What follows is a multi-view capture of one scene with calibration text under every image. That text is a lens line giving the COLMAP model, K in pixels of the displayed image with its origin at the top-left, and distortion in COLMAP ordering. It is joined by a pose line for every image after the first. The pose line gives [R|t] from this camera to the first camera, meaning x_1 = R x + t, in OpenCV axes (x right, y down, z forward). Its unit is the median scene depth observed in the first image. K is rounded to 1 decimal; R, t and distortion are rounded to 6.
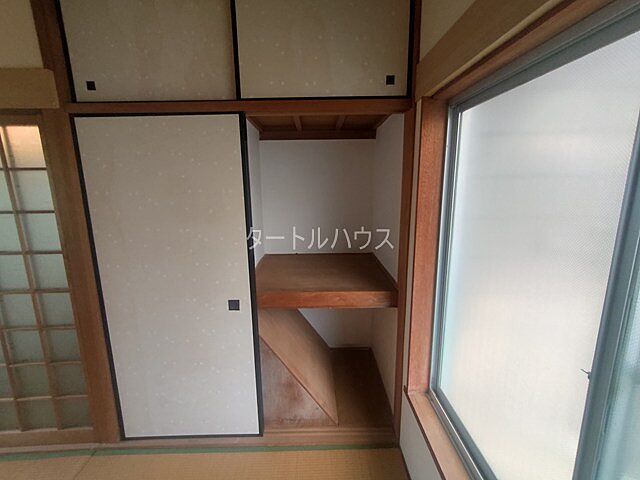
lens RADIAL K [[285.8, 0, 318.2], [0, 285.8, 235.7], [0, 0, 1]] dist [0.001647, 0.000826]
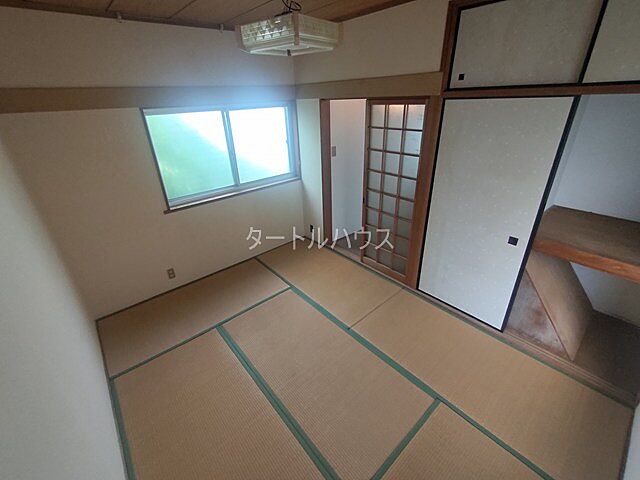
lens RADIAL K [[285.8, 0, 318.0], [0, 285.8, 235.2], [0, 0, 1]] dist [0.001647, 0.000826]
pose [[0.623777, 0.330565, -0.708258, 0.086030], [-0.122193, 0.936263, 0.329364, -0.120501], [0.771992, -0.118906, 0.624412, -0.574747]]
